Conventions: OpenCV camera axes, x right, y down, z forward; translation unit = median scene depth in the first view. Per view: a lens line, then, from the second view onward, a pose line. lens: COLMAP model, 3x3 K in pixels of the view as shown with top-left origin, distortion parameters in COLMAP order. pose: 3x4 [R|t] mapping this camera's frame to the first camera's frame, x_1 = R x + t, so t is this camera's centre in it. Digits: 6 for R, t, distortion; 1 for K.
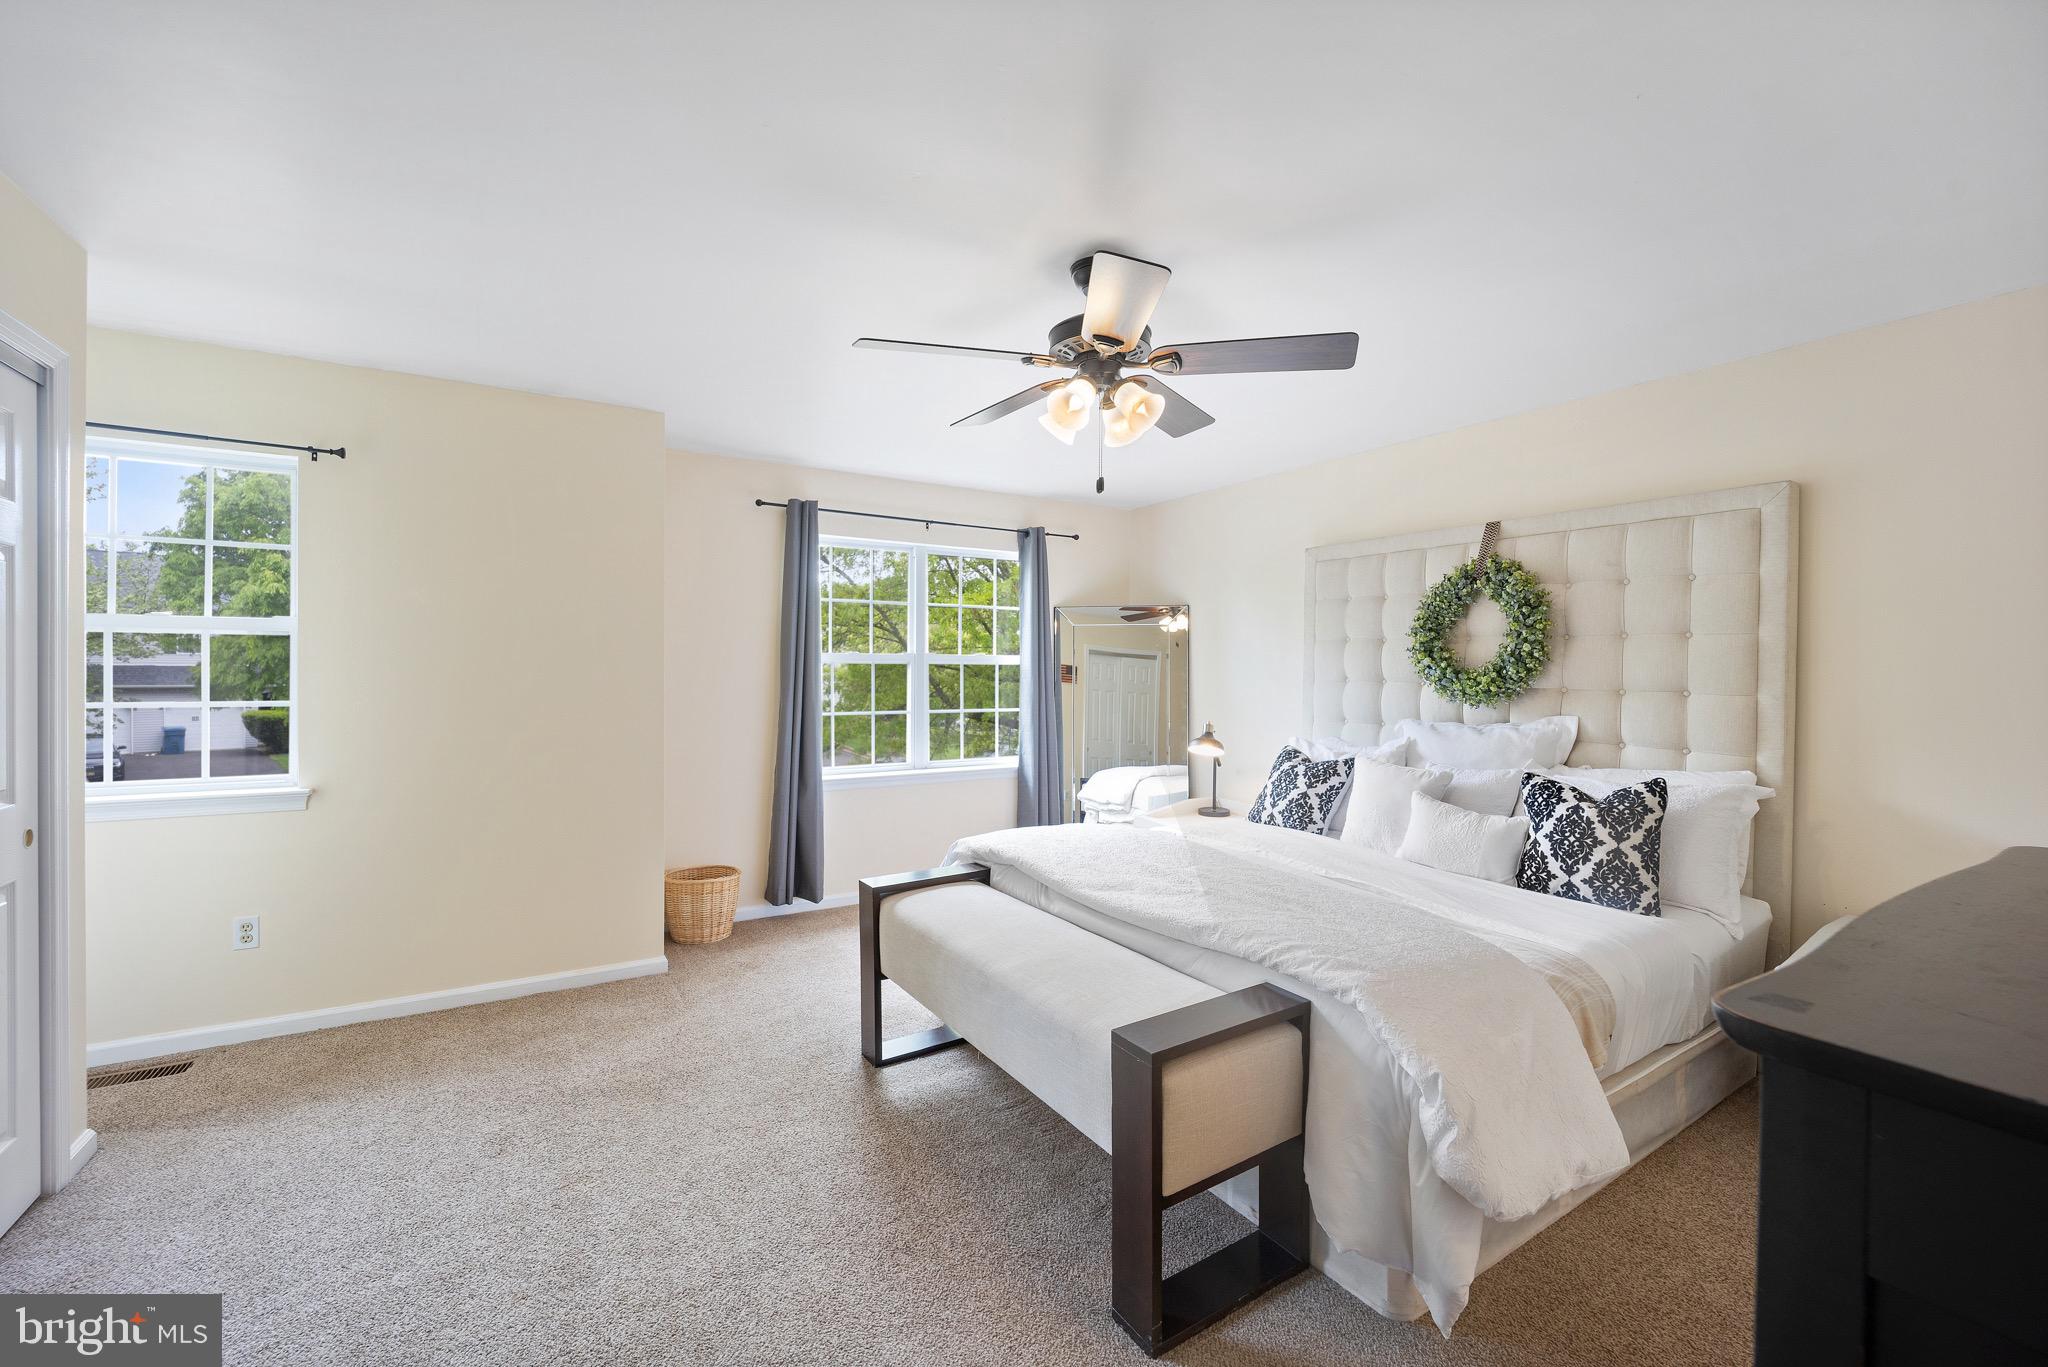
lens RADIAL K [[852.3, 0, 1028.4], [0, 852.3, 678.4], [0, 0, 1]] dist [-0.001459, -0.000073]
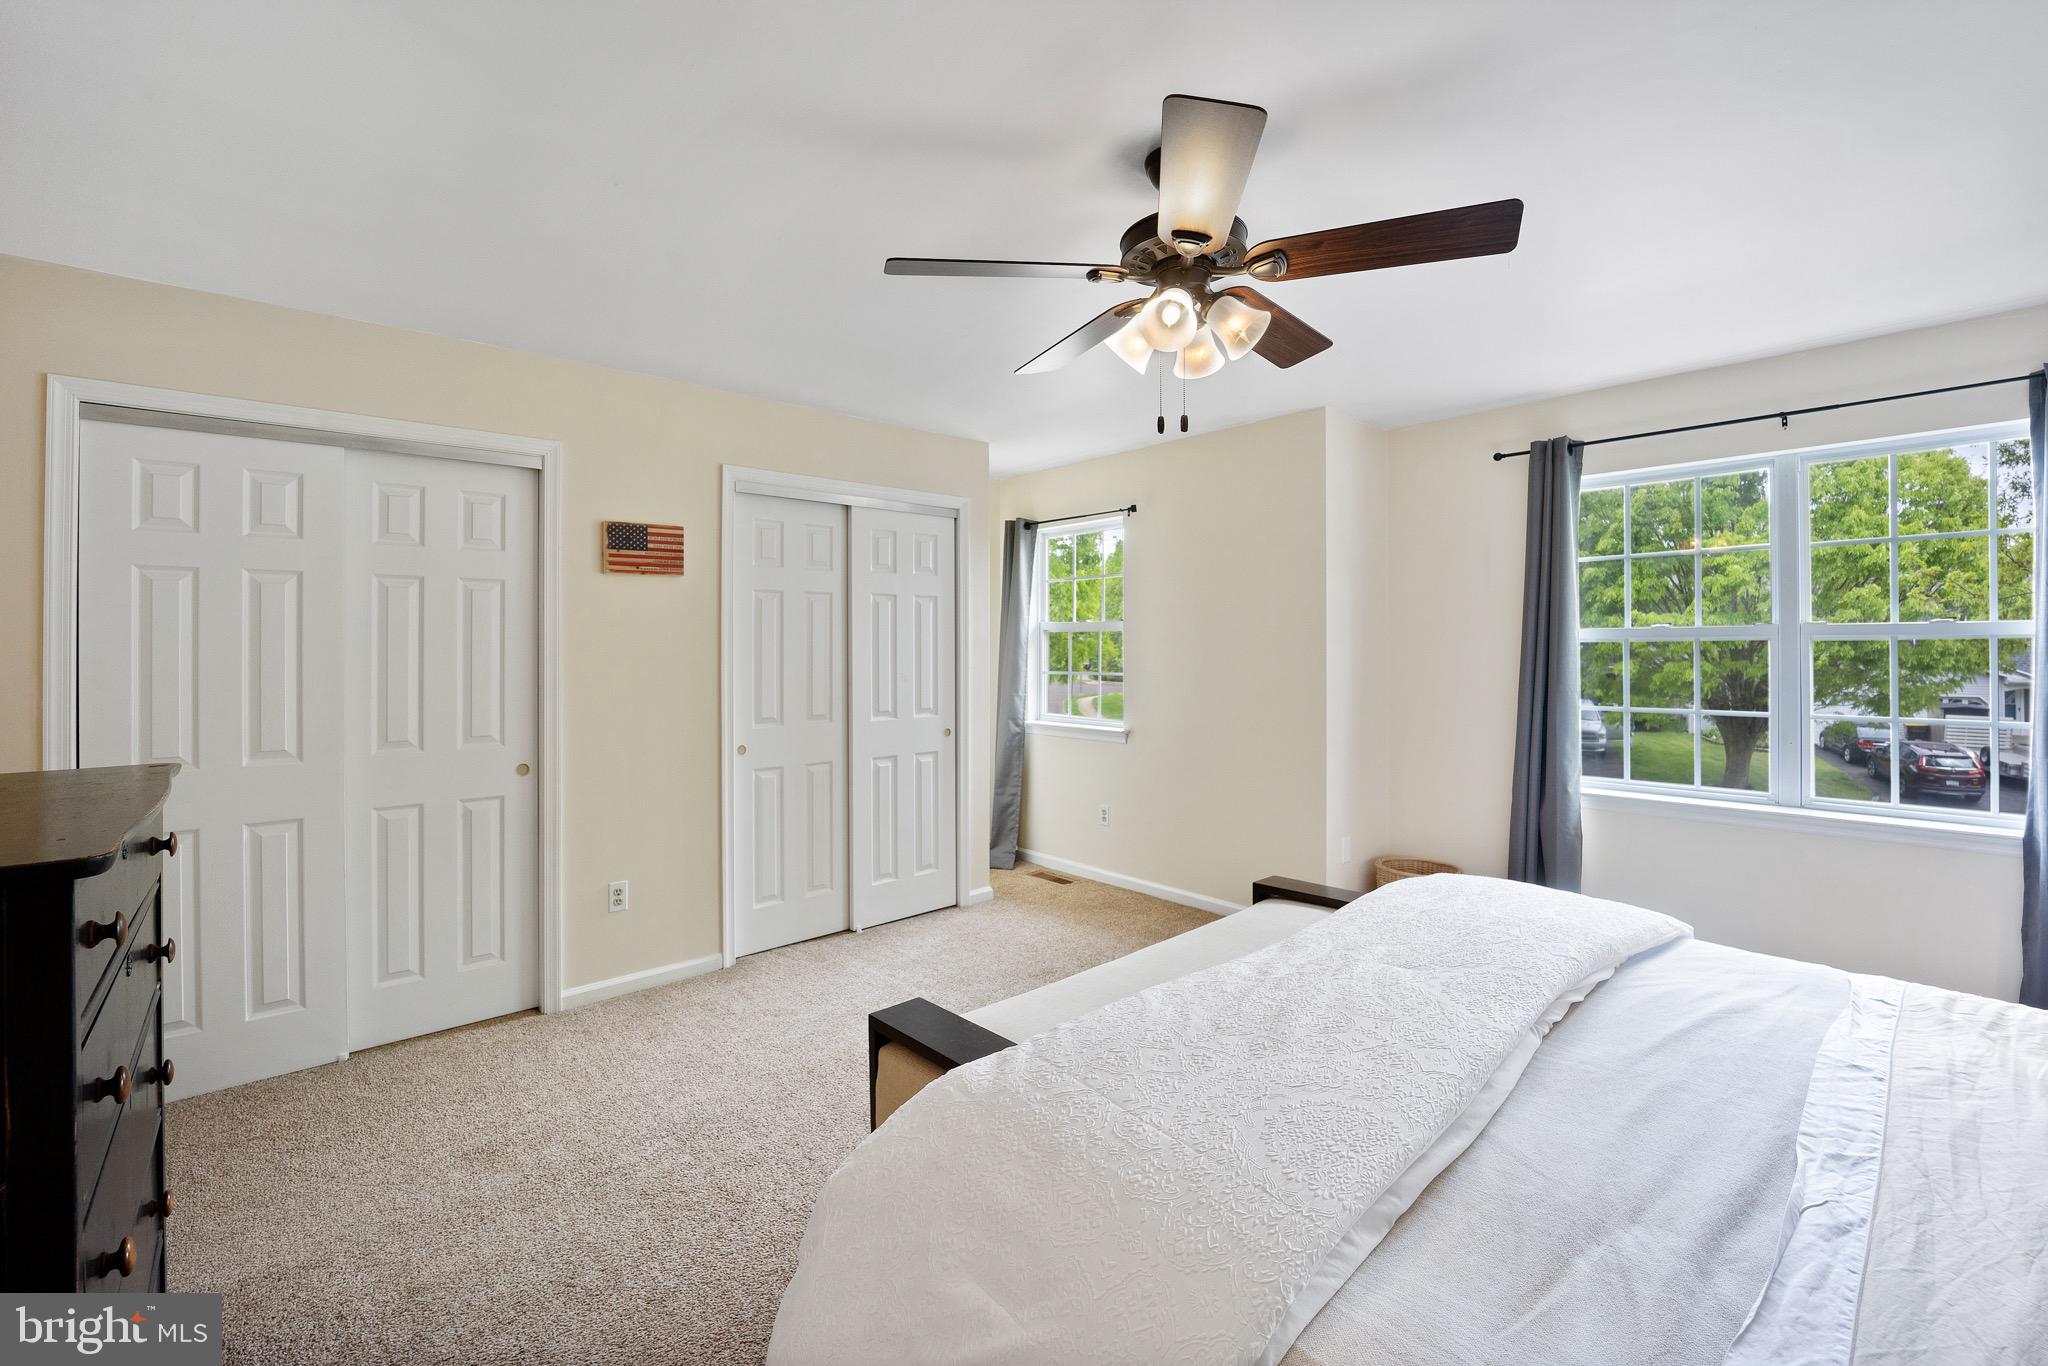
lens RADIAL K [[852.3, 0, 1028.4], [0, 852.3, 677.9], [0, 0, 1]] dist [-0.001459, -0.000073]
pose [[0.189864, 0.019456, -0.981618, 0.584680], [-0.007633, 0.999803, 0.018340, 0.006036], [0.981781, 0.004011, 0.189975, 0.495124]]
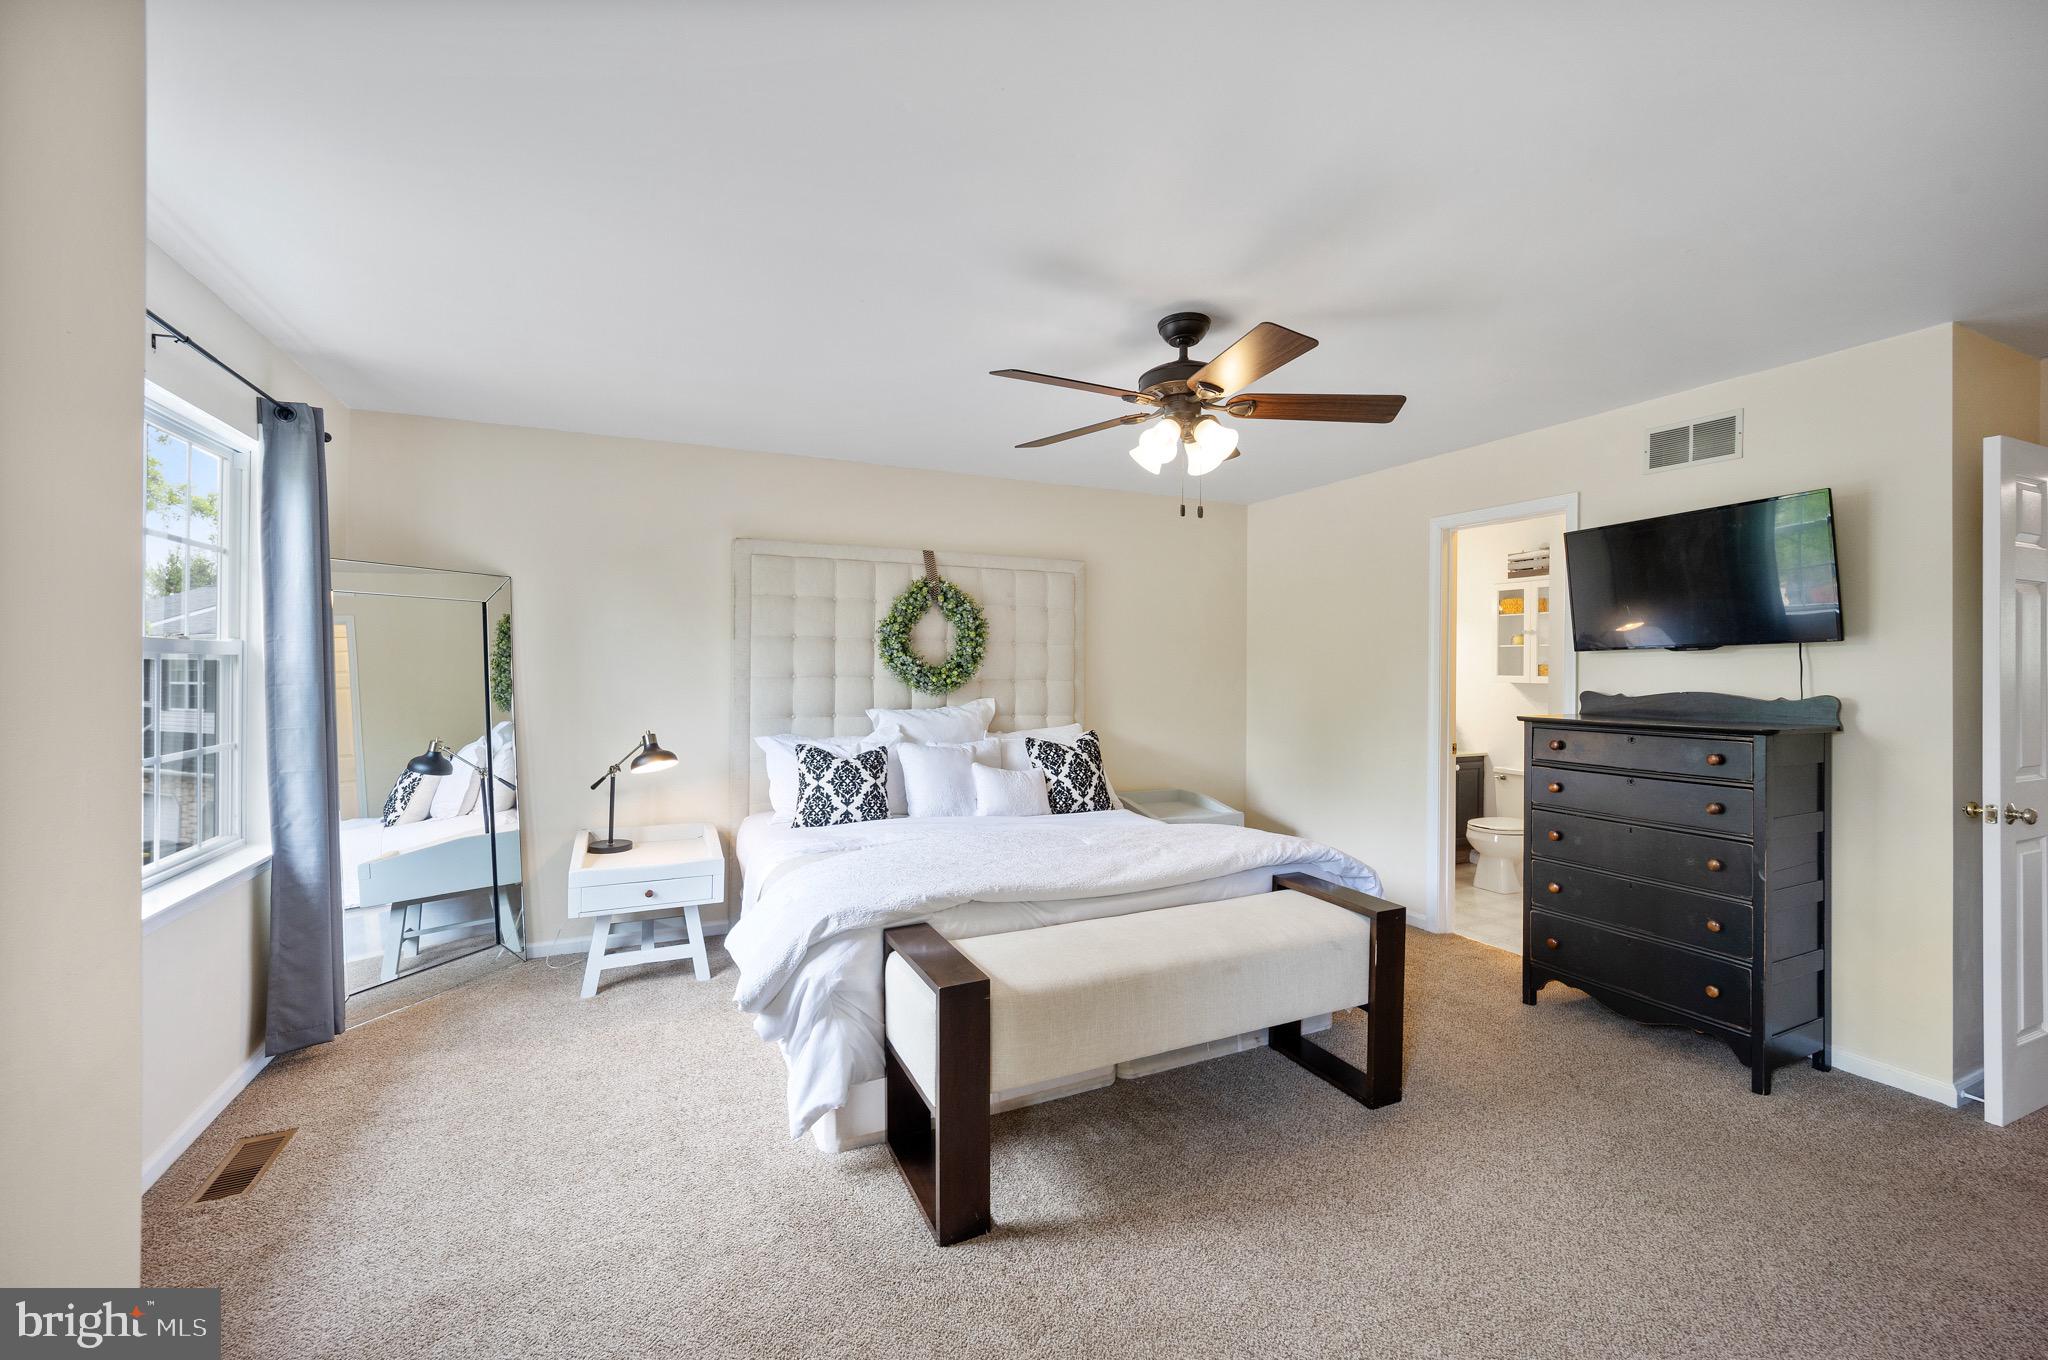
lens RADIAL K [[843.2, 0, 1032.8], [0, 843.2, 665.9], [0, 0, 1]] dist [0.000391, 0.000033]
pose [[0.109945, -0.004378, 0.993928, -0.741178], [0.010370, 0.999941, 0.003257, -0.013325], [-0.993884, 0.009949, 0.109984, 0.748552]]
